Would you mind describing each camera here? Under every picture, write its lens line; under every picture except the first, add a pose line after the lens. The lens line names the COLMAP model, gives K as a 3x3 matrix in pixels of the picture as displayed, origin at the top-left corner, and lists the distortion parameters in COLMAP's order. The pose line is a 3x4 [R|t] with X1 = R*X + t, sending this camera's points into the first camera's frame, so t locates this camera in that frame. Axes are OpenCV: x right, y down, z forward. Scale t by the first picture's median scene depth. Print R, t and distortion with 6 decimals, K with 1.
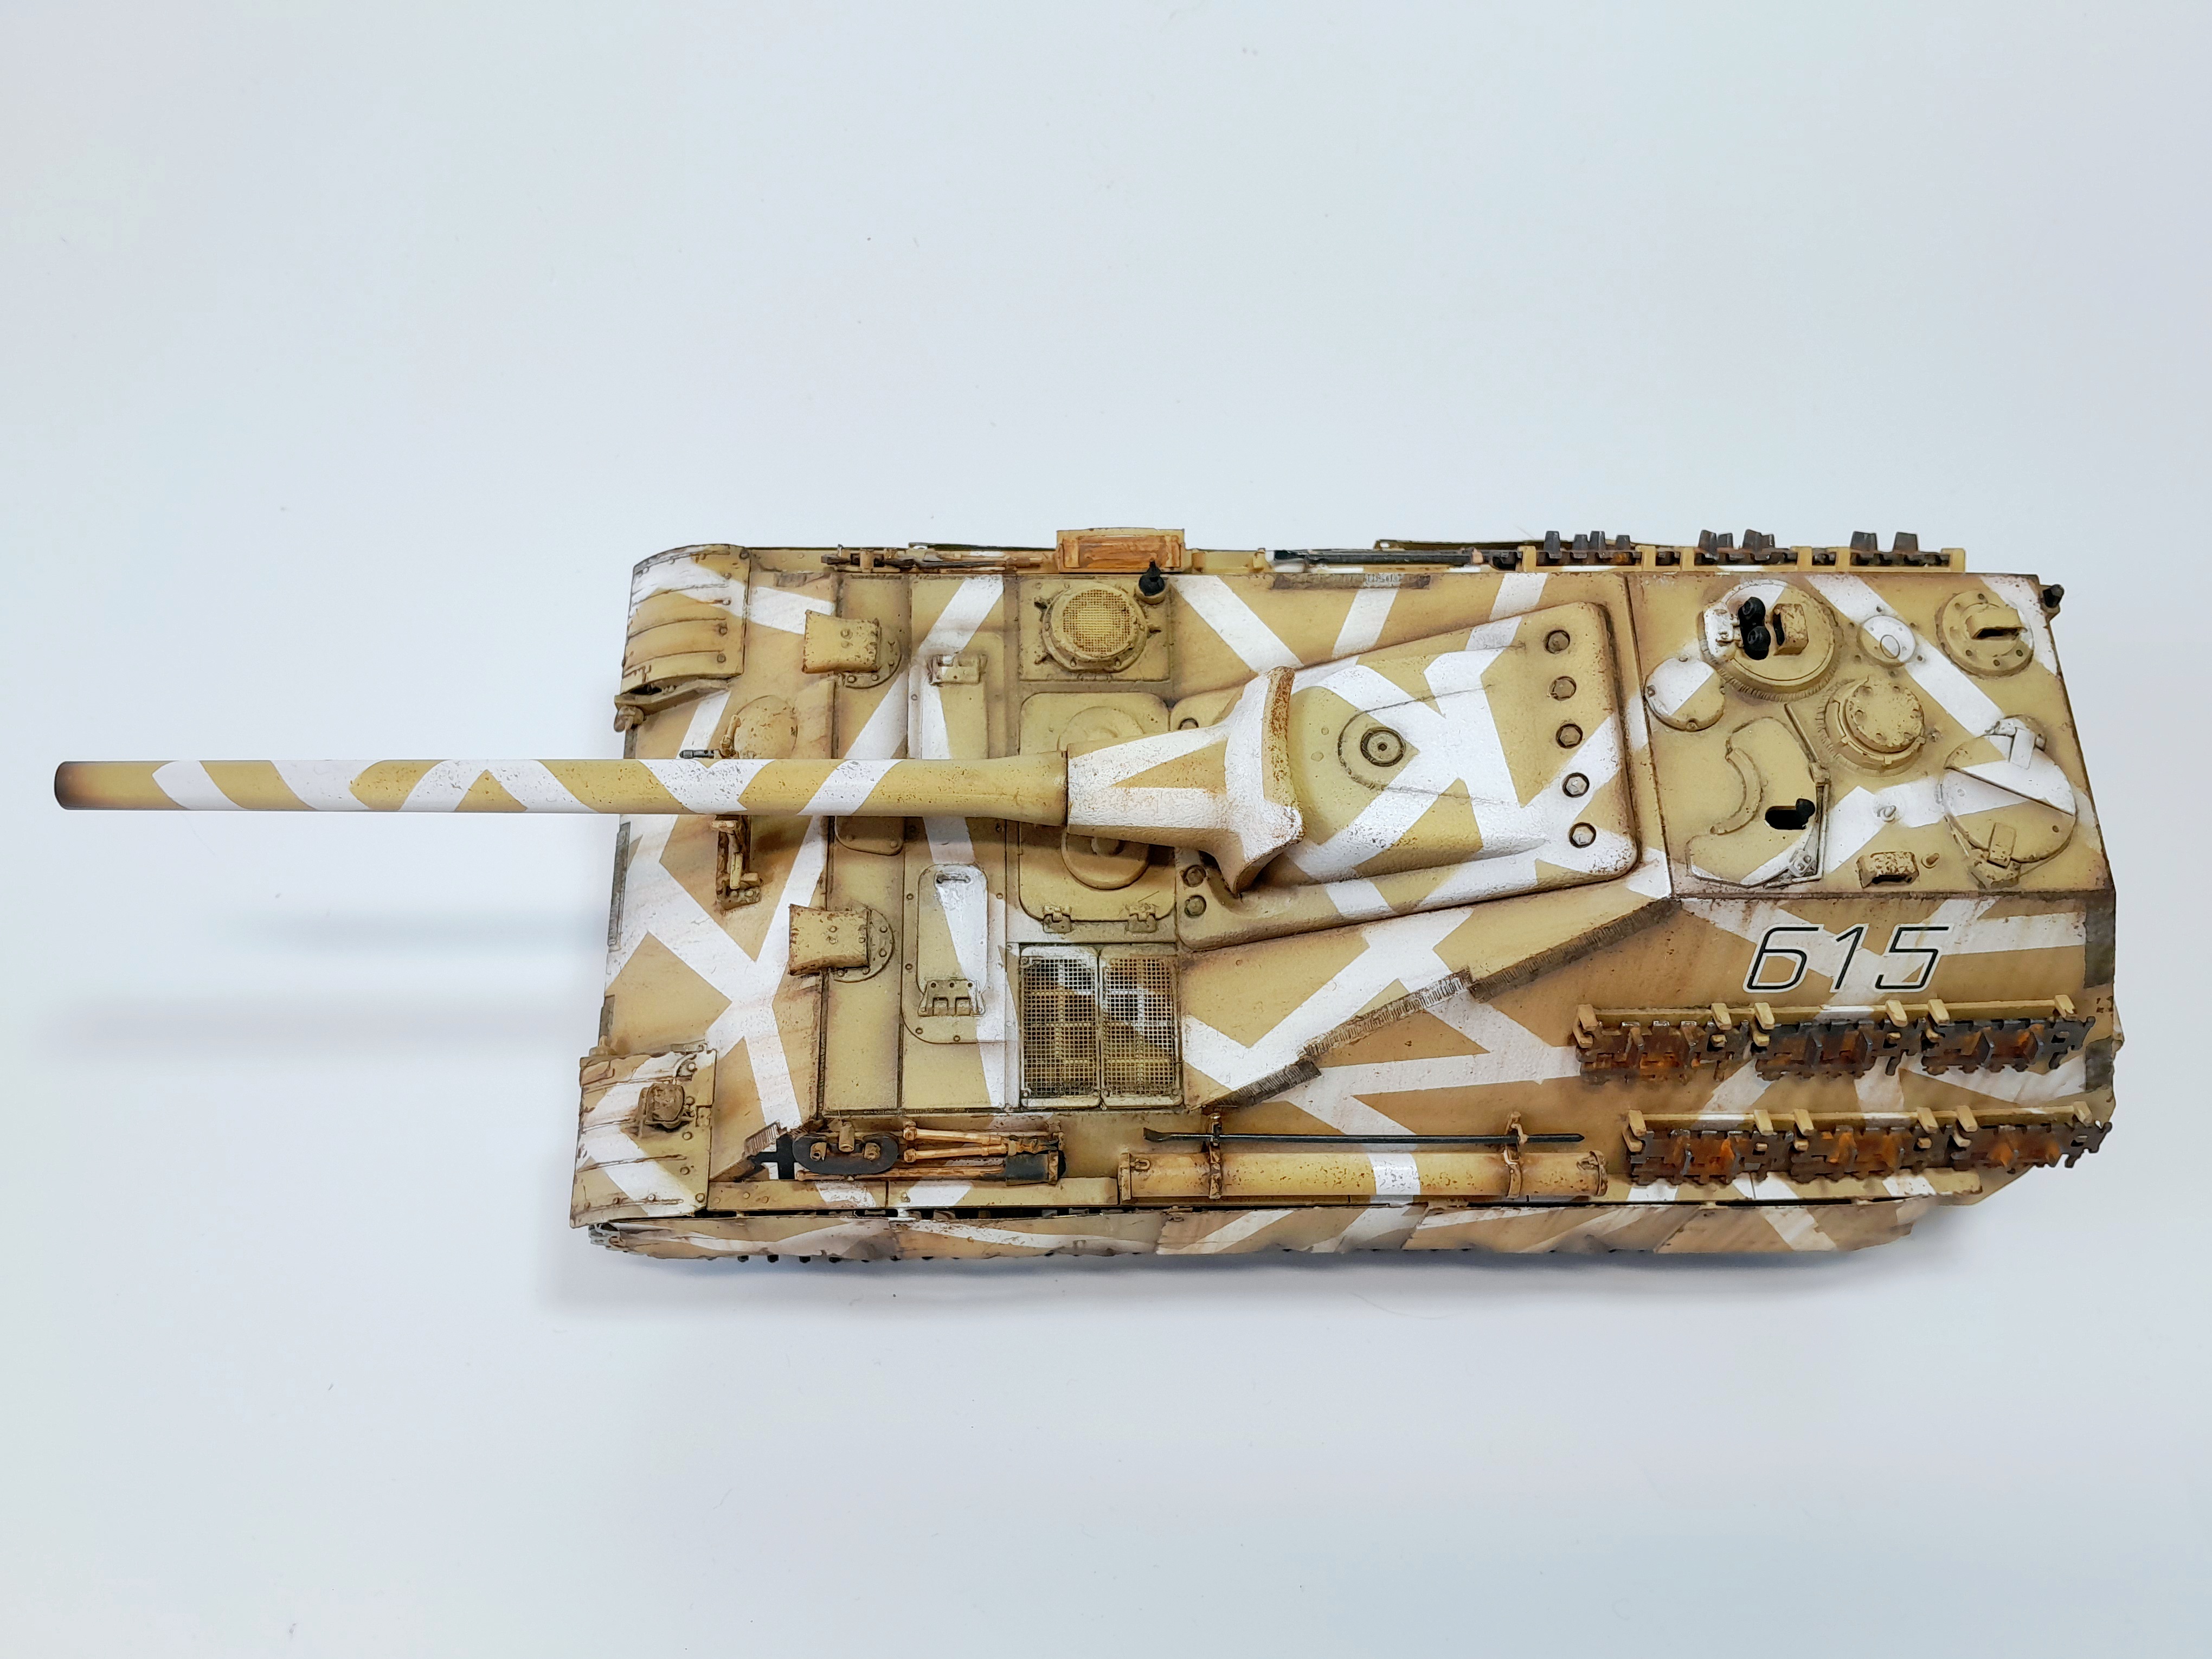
lens RADIAL K [[1666.2, 0, 1171.6], [0, 1666.2, 832.2], [0, 0, 1]] dist [0.081463, -0.236937]
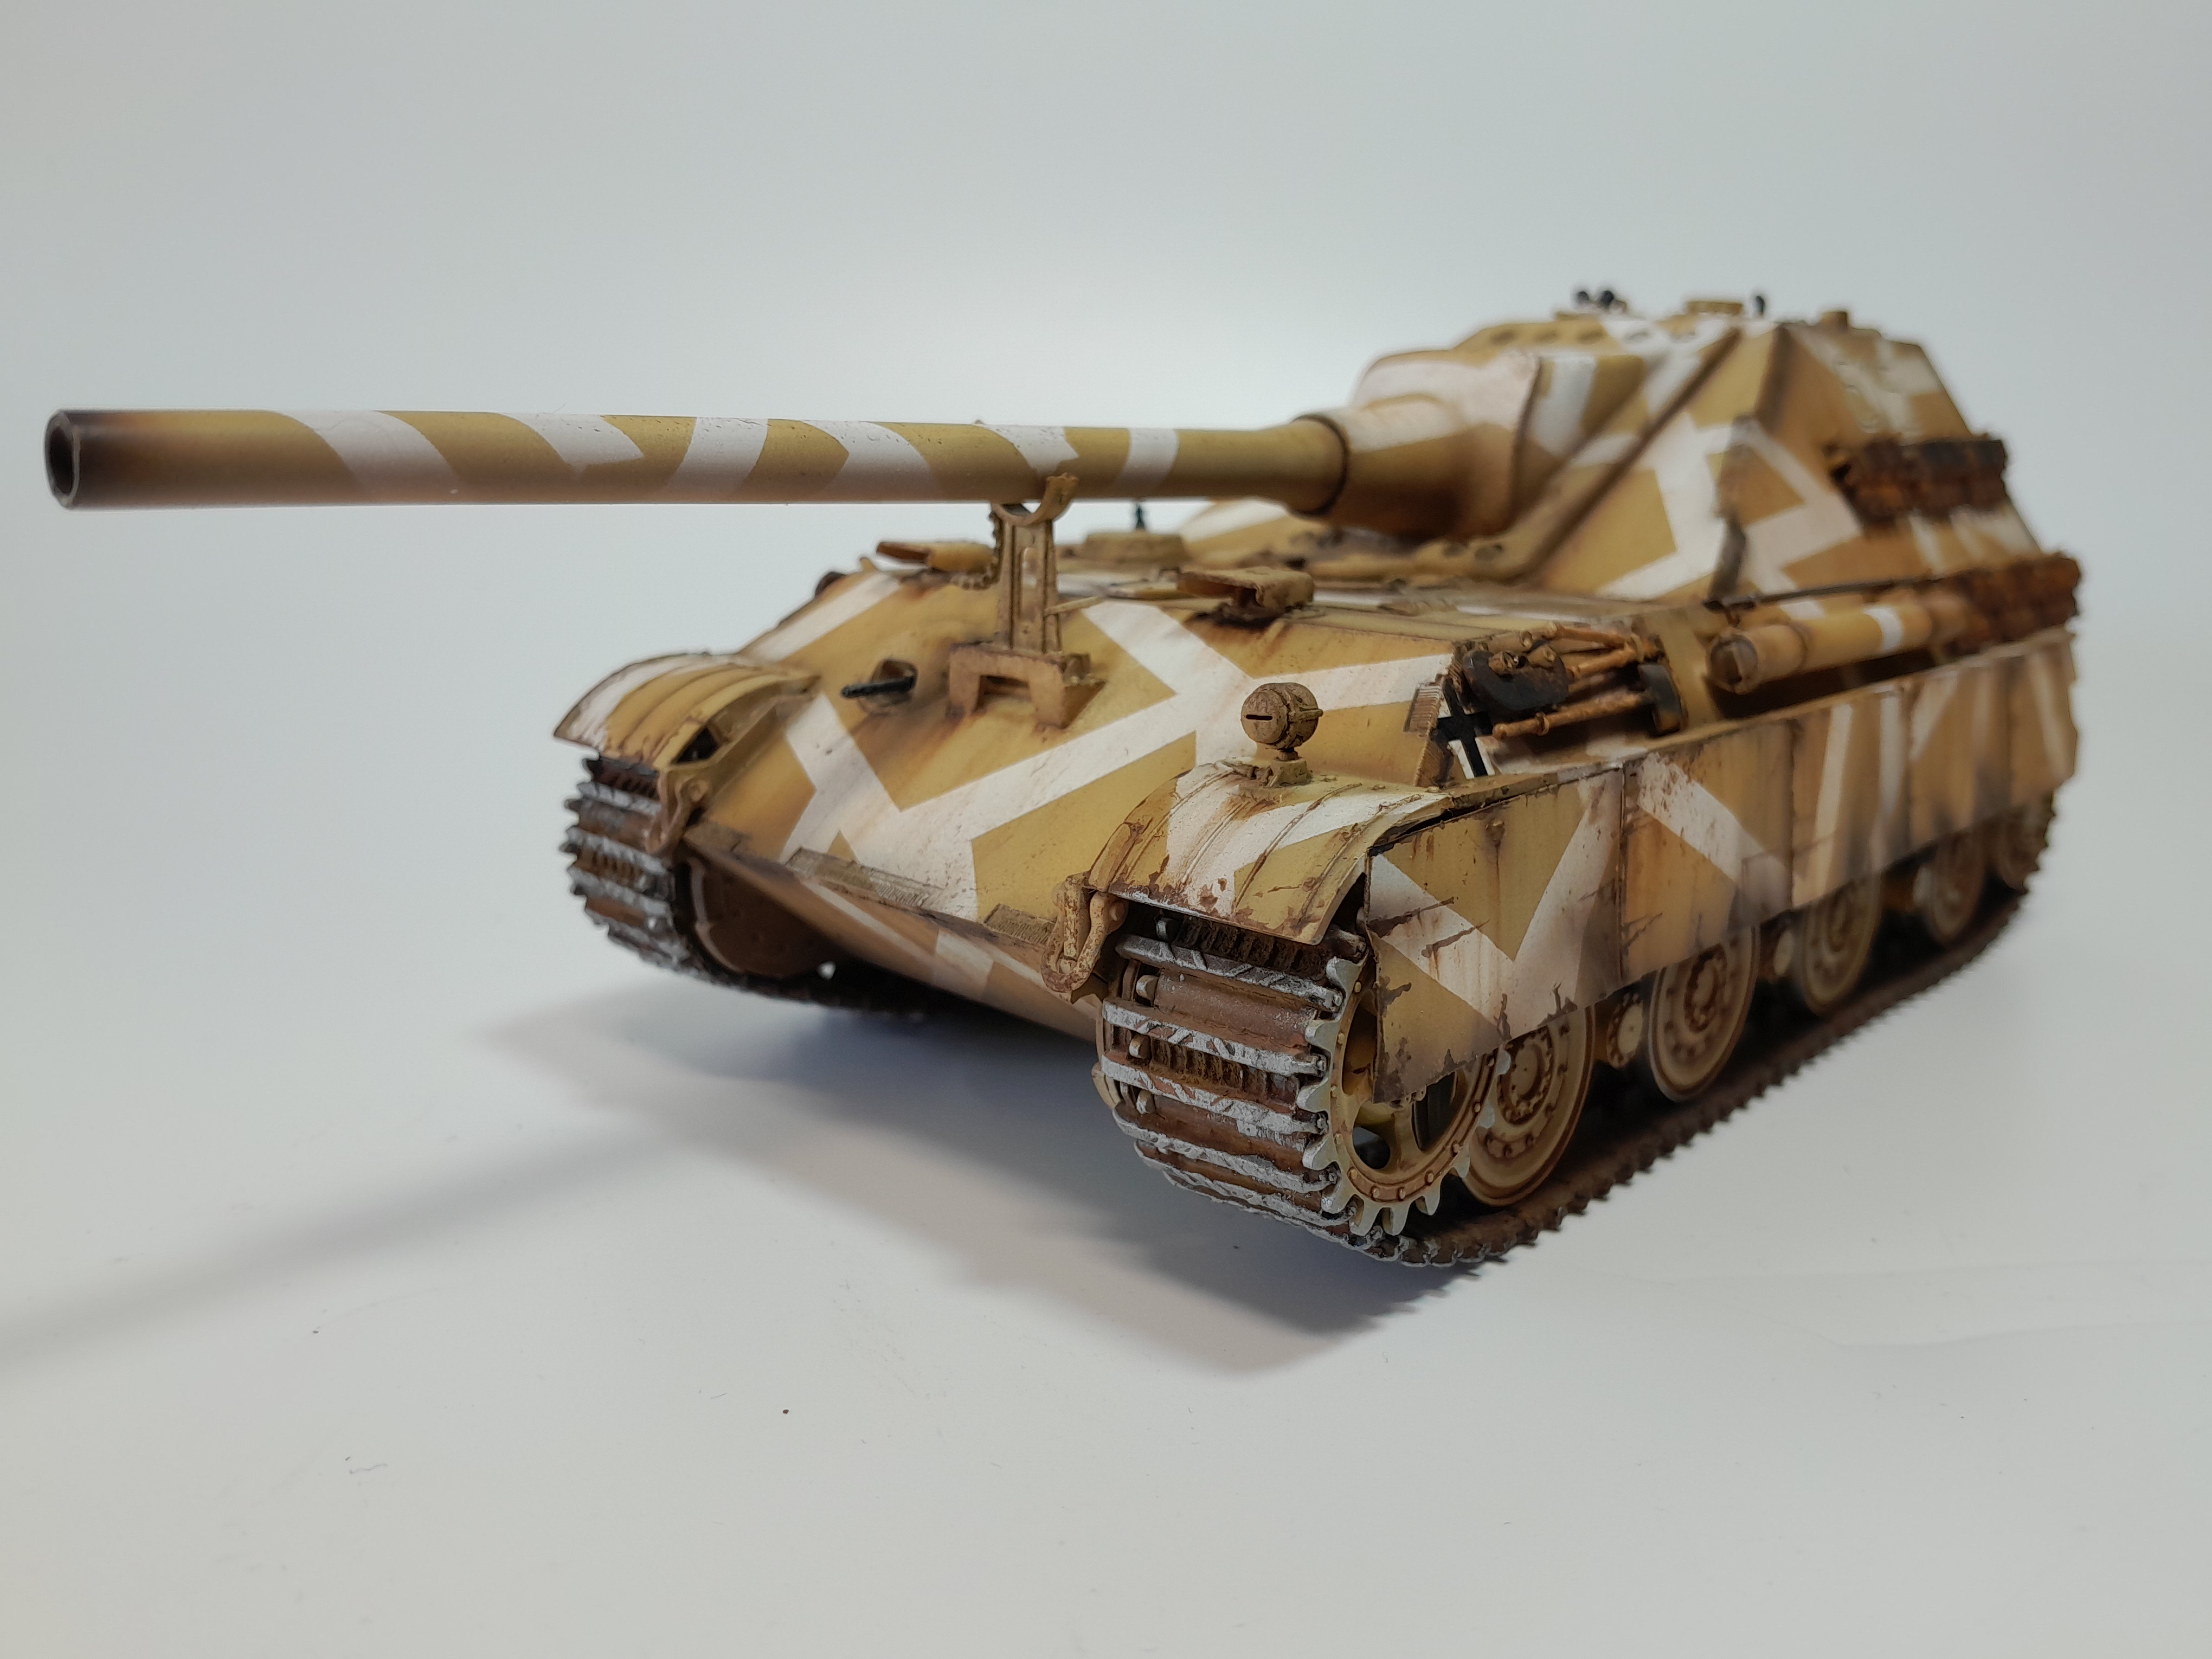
lens RADIAL K [[1700.1, 0, 1052.9], [0, 1700.1, 852.5], [0, 0, 1]] dist [0.084787, -0.255182]
pose [[0.719949, -0.212211, 0.660787, -0.795638], [0.653103, 0.529265, -0.541604, 0.477299], [-0.234797, 0.821489, 0.519640, 0.754525]]
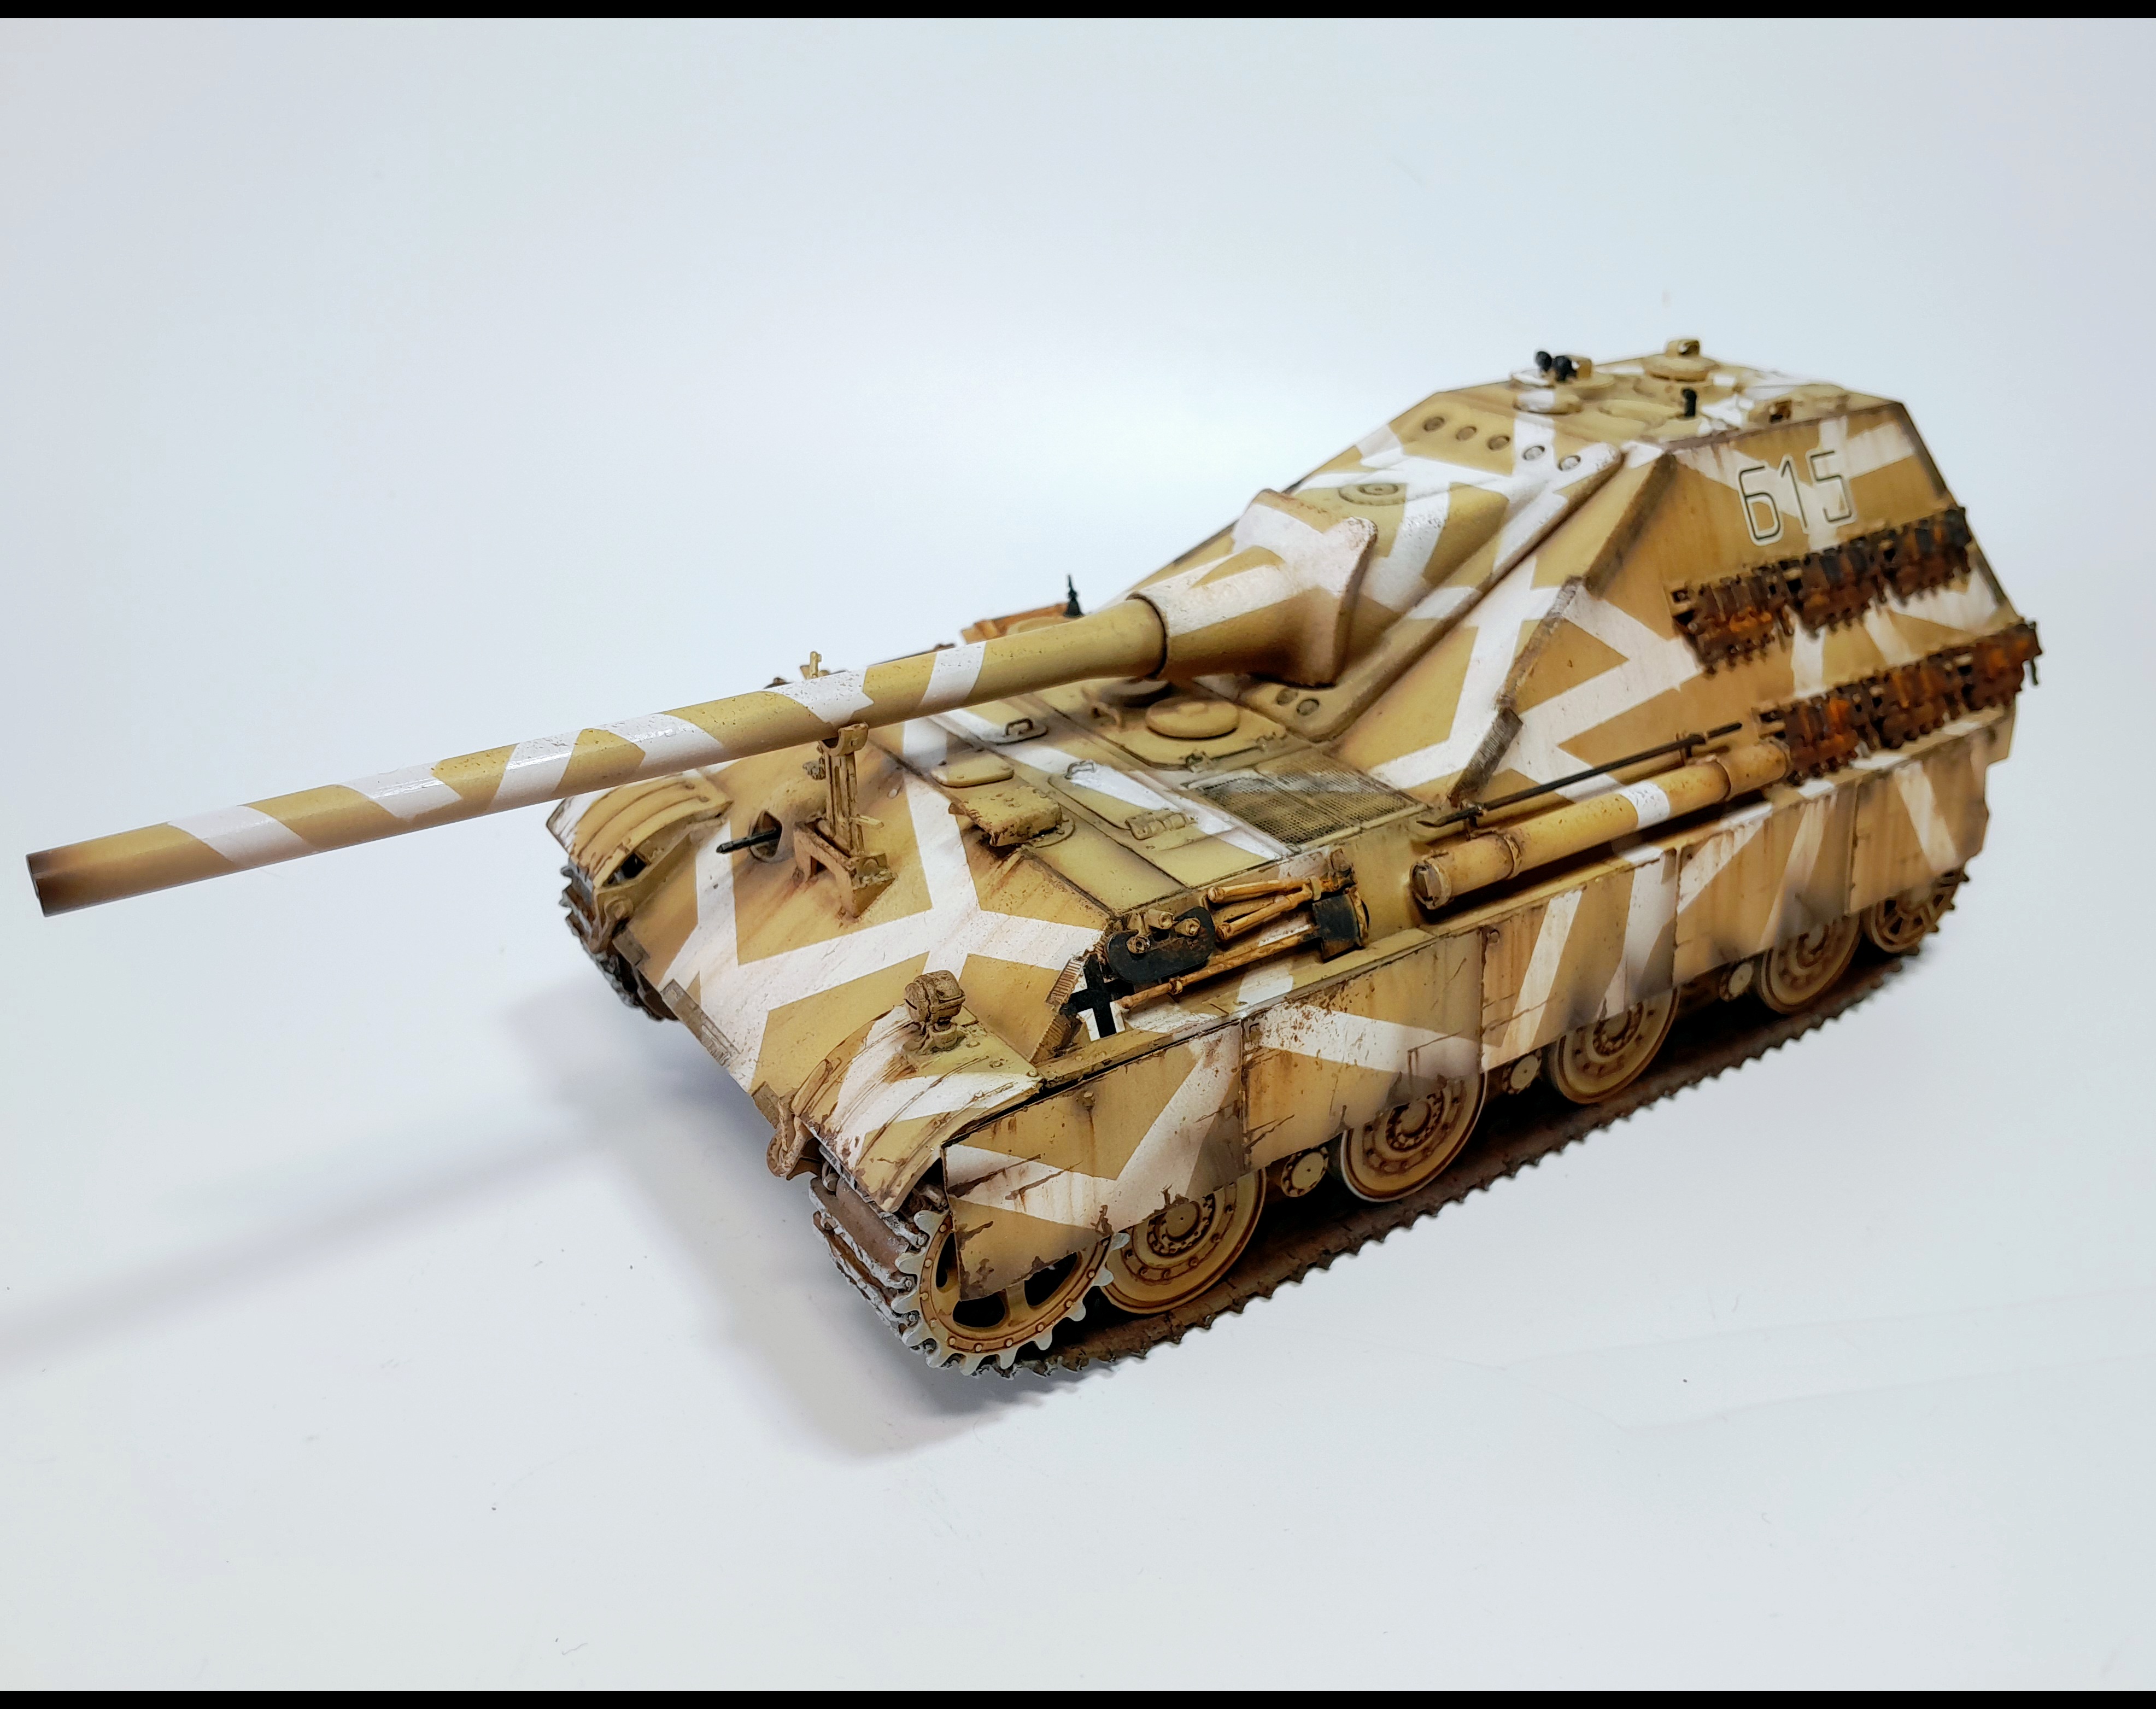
lens RADIAL K [[1655.5, 0, 1078.0], [0, 1655.5, 854.5], [0, 0, 1]] dist [0.079898, -0.193070]
pose [[0.846214, -0.292658, 0.445280, -0.589478], [0.510396, 0.685194, -0.519620, 0.571595], [-0.153032, 0.666979, 0.729192, 0.376169]]
